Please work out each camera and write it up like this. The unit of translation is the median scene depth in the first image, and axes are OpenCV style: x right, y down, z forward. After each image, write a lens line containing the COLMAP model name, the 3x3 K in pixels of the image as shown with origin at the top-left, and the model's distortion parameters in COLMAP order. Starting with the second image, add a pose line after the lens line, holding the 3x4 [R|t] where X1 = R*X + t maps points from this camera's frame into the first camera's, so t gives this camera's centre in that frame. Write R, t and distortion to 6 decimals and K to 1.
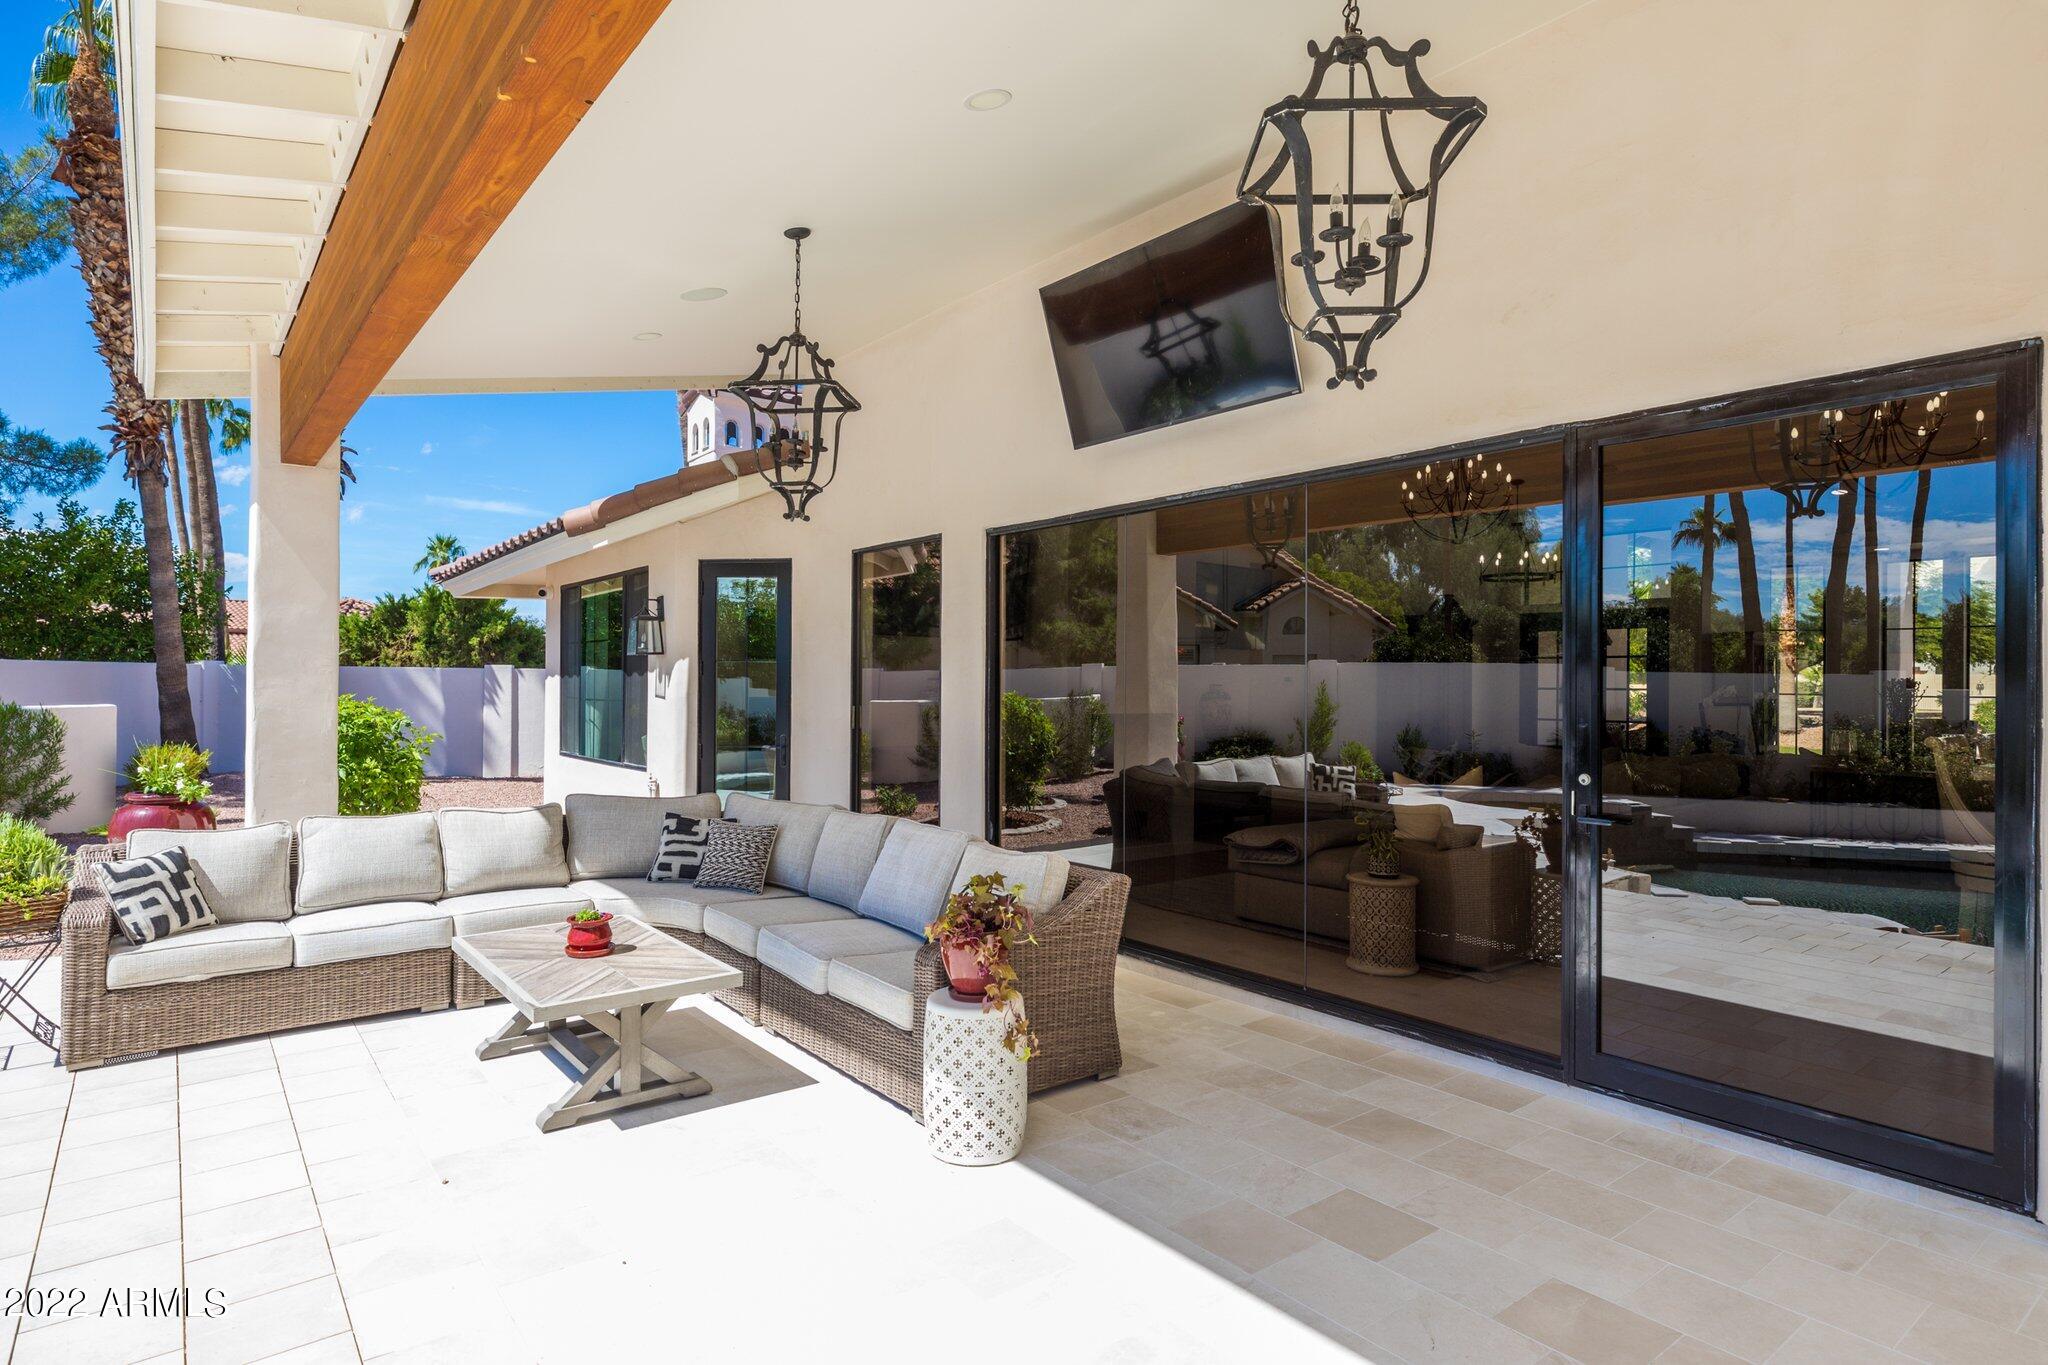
lens RADIAL K [[1114.8, 0, 1028.9], [0, 1114.8, 673.6], [0, 0, 1]] dist [0.003292, -0.000724]
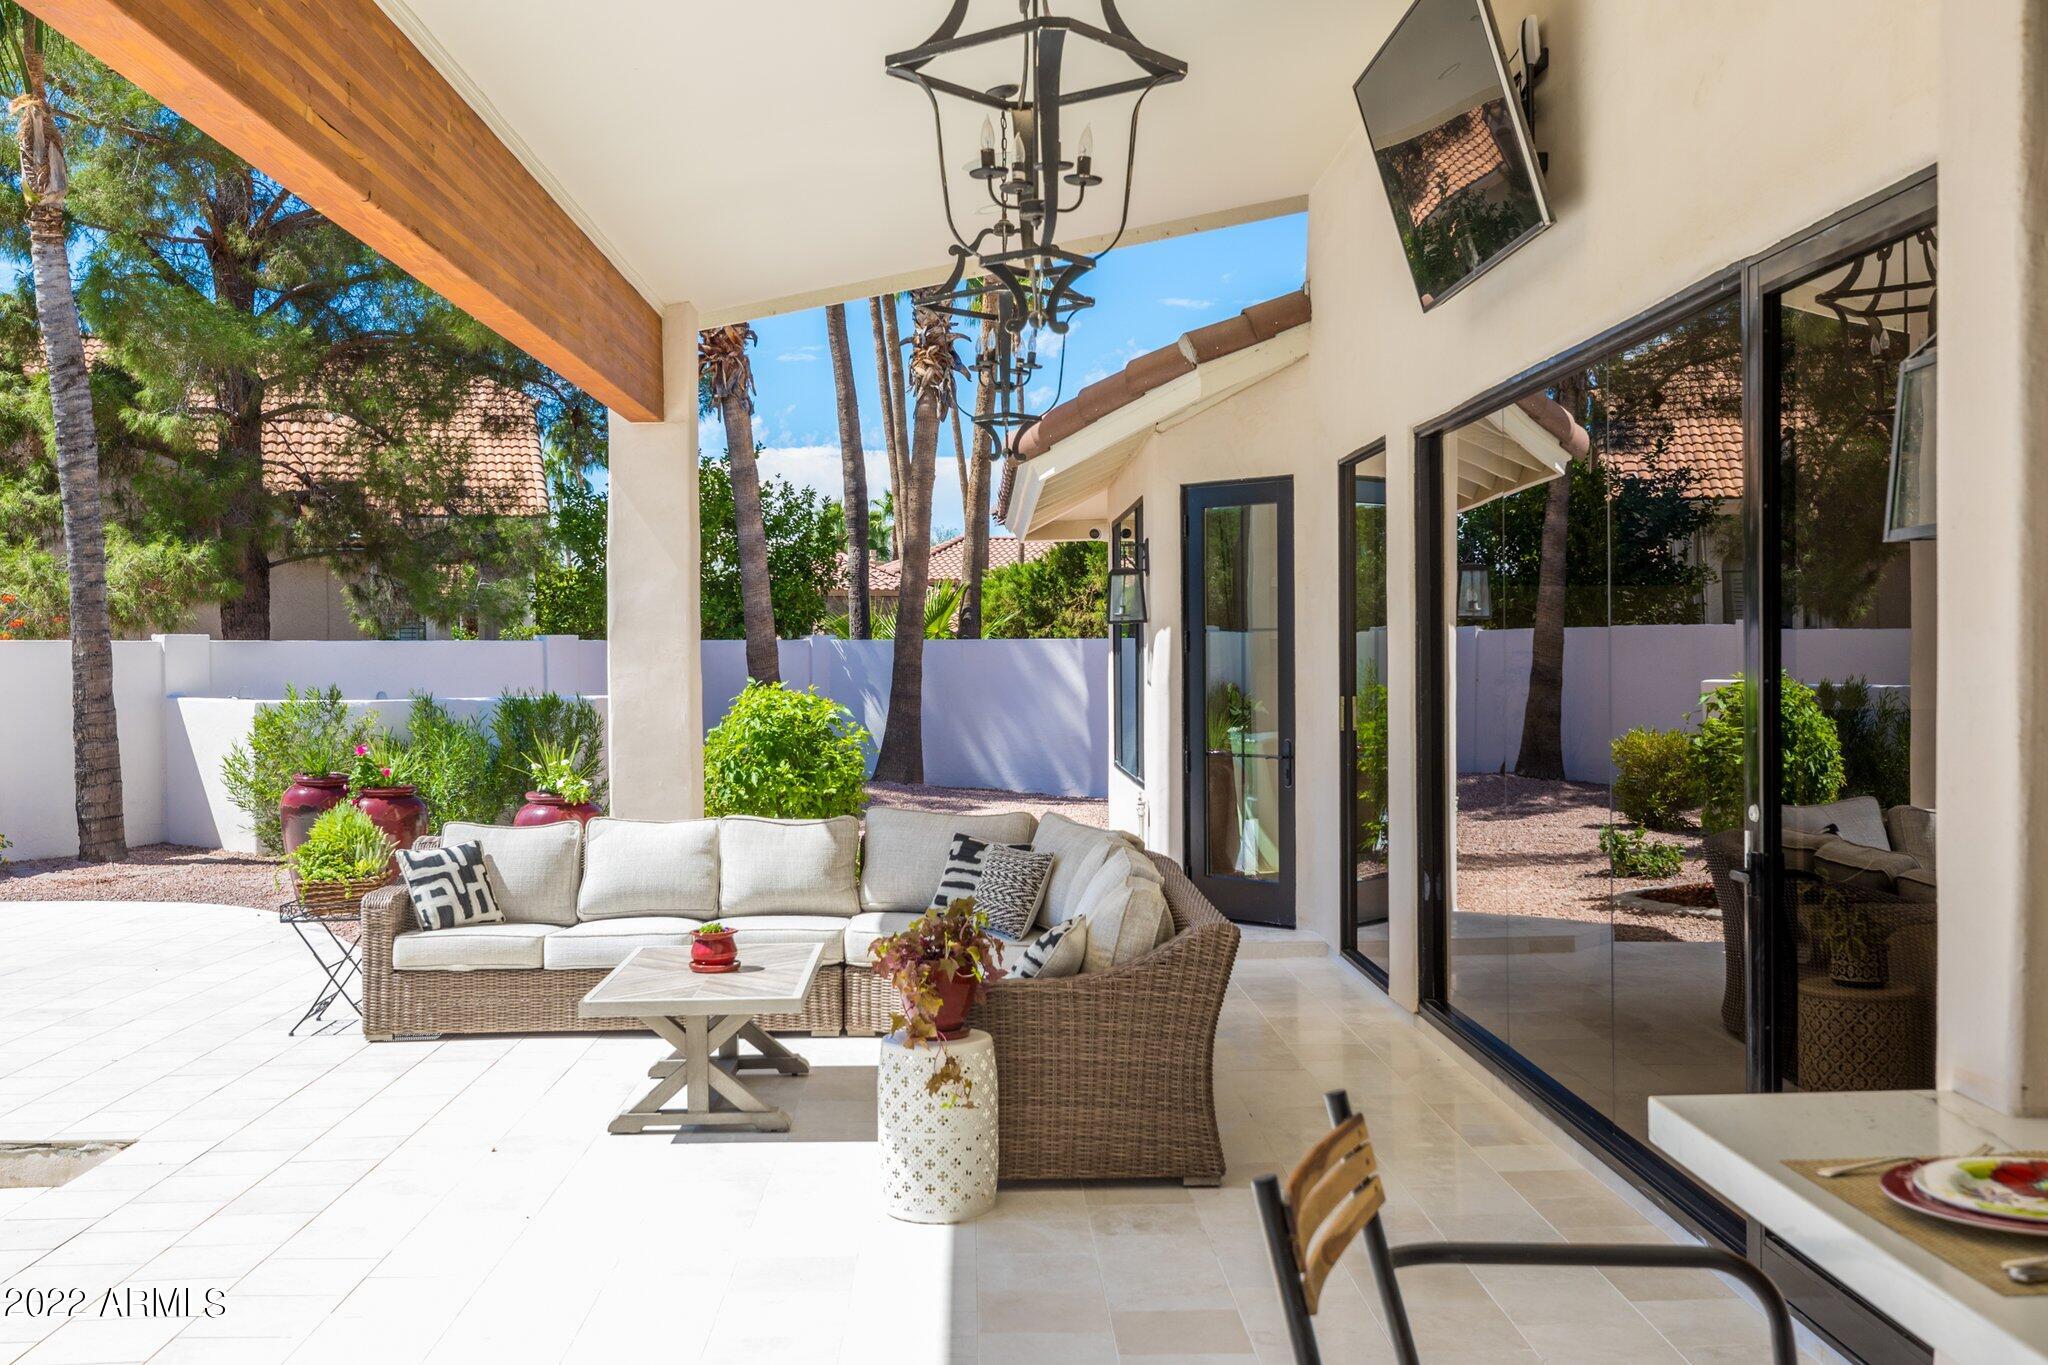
lens RADIAL K [[2112.0, 0, 1020.7], [0, 2112.0, 686.3], [0, 0, 1]] dist [-0.013377, 0.000000]
pose [[0.797861, -0.002889, -0.602834, 0.726638], [0.018909, 0.999616, 0.020236, -0.009755], [0.602544, -0.027545, 0.797610, -0.187641]]
